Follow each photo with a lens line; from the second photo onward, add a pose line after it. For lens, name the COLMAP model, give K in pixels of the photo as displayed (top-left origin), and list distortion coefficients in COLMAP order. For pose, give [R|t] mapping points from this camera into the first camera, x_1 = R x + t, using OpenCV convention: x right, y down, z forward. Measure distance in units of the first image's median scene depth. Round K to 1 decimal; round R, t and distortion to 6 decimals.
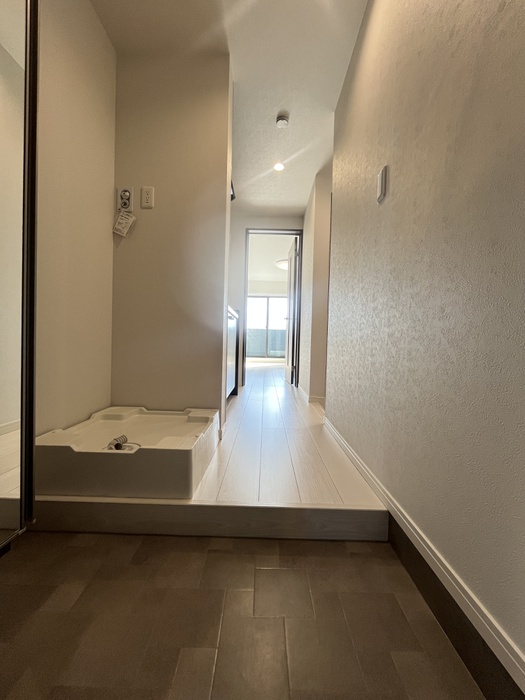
lens RADIAL K [[283.0, 0, 264.6], [0, 283.0, 349.8], [0, 0, 1]] dist [-0.005555, 0.000660]
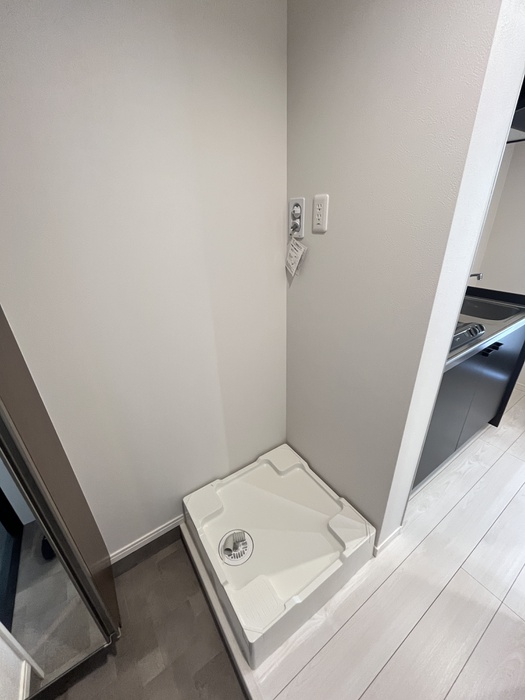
lens RADIAL K [[283.0, 0, 262.8], [0, 283.0, 351.5], [0, 0, 1]] dist [-0.005555, 0.000660]
pose [[0.556936, 0.327209, -0.763385, 0.083238], [0.031371, 0.910183, 0.413018, -0.525440], [0.829963, -0.253972, 0.496649, 0.516086]]
